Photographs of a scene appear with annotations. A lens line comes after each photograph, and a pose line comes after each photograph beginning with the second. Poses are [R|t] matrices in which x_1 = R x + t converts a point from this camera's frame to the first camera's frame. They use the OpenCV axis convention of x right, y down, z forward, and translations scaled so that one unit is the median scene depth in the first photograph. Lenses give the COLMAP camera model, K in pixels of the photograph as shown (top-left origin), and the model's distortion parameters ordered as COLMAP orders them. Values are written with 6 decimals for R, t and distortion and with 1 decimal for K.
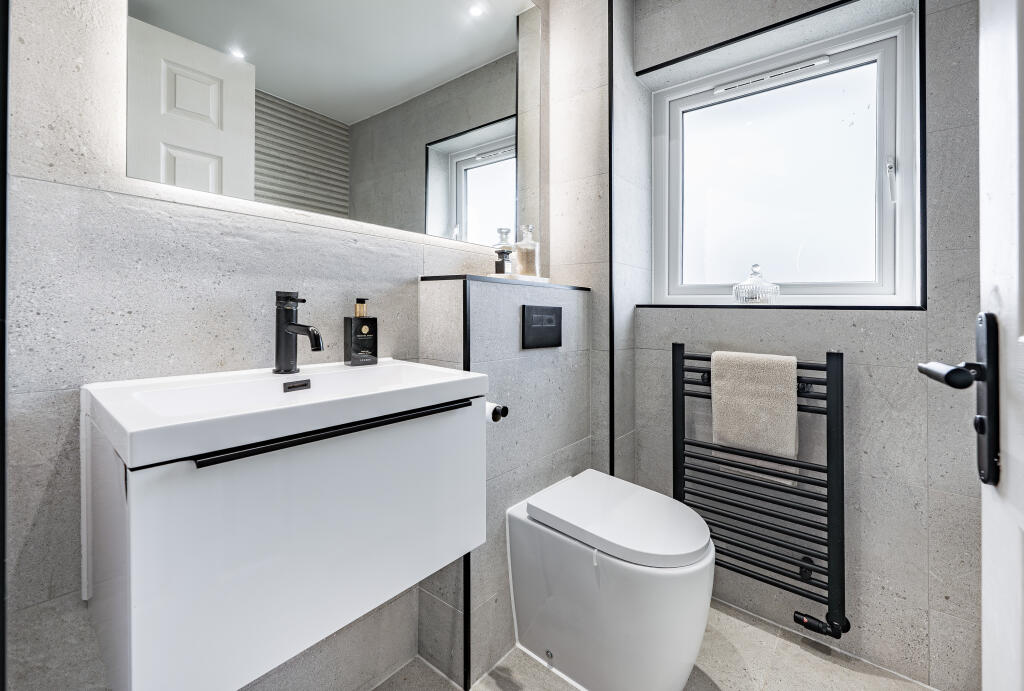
lens RADIAL K [[430.4, 0, 510.7], [0, 430.4, 320.0], [0, 0, 1]] dist [-0.000821, -0.000067]
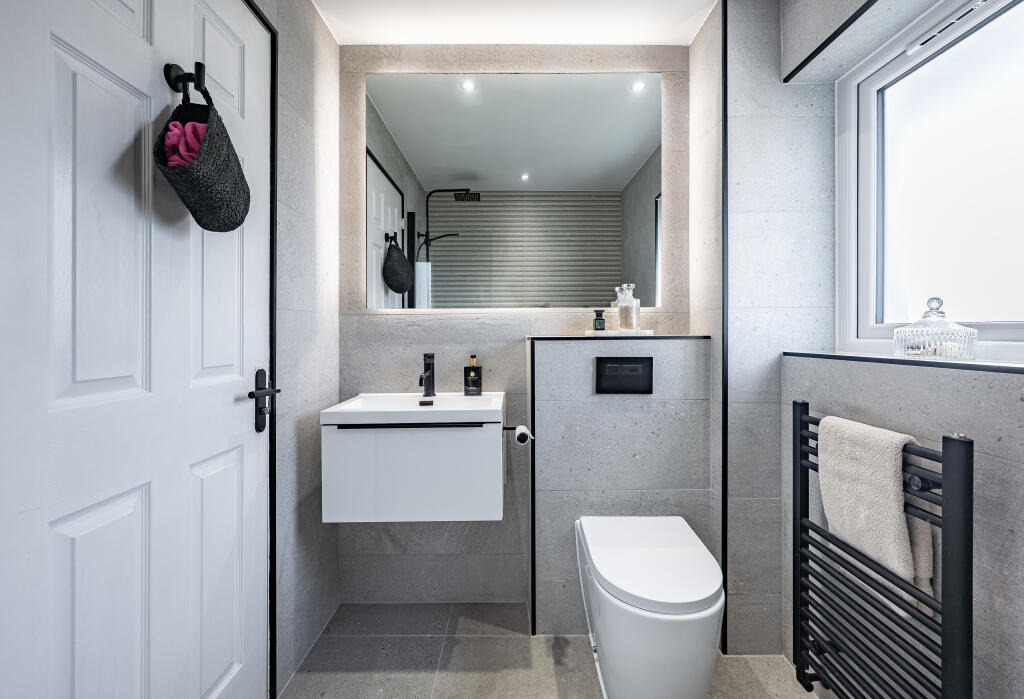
lens RADIAL K [[425.1, 0, 512.0], [0, 425.1, 349.5], [0, 0, 1]] dist [0.000452, -0.000210]
pose [[0.638575, 0.000922, -0.769559, 0.792784], [0.003384, 0.999986, 0.004006, -0.061248], [0.769552, -0.005162, 0.638563, 0.061340]]
